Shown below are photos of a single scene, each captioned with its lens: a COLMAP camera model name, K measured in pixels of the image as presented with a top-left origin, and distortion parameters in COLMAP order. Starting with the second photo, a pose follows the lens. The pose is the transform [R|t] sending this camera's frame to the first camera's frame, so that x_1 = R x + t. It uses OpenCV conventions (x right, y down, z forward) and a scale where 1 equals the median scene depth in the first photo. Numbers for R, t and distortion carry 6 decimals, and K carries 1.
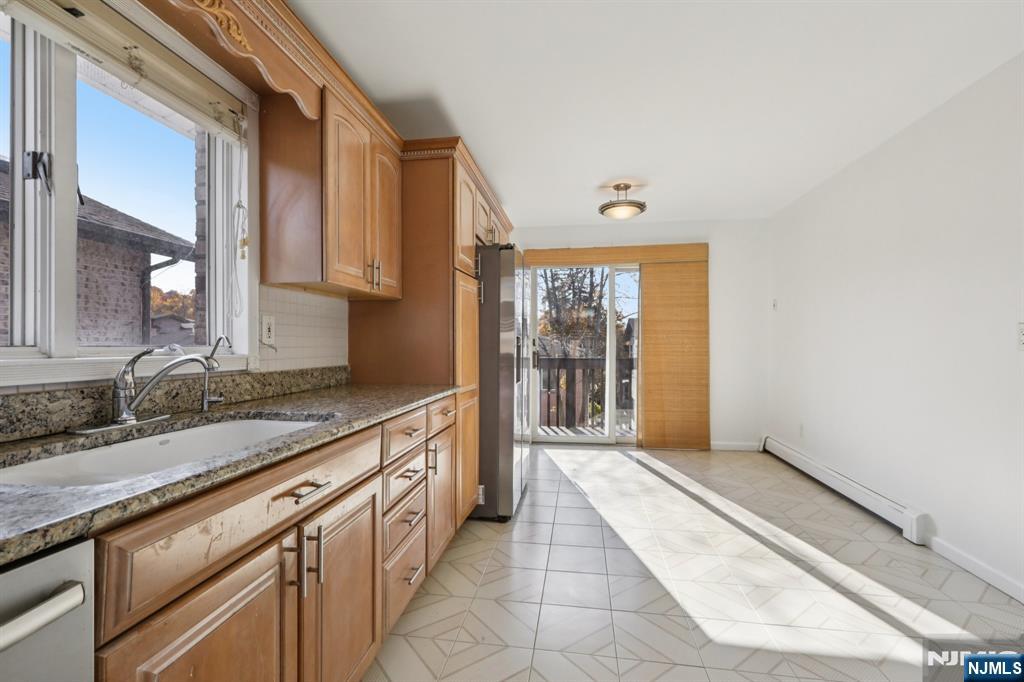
lens RADIAL K [[469.6, 0, 505.7], [0, 469.6, 343.2], [0, 0, 1]] dist [0.000603, 0.000289]
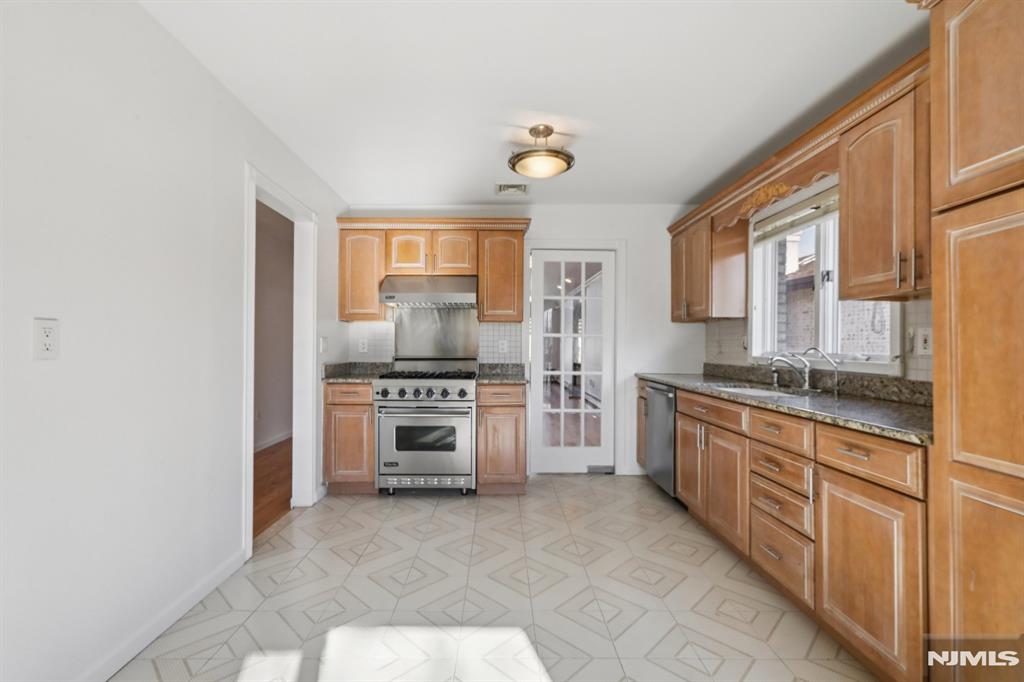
lens RADIAL K [[469.6, 0, 512.2], [0, 469.6, 341.4], [0, 0, 1]] dist [0.000603, 0.000289]
pose [[-0.982962, -0.008033, -0.183635, 0.617931], [-0.005397, 0.999875, -0.014853, -0.008437], [0.183731, -0.013609, -0.982882, 1.914844]]
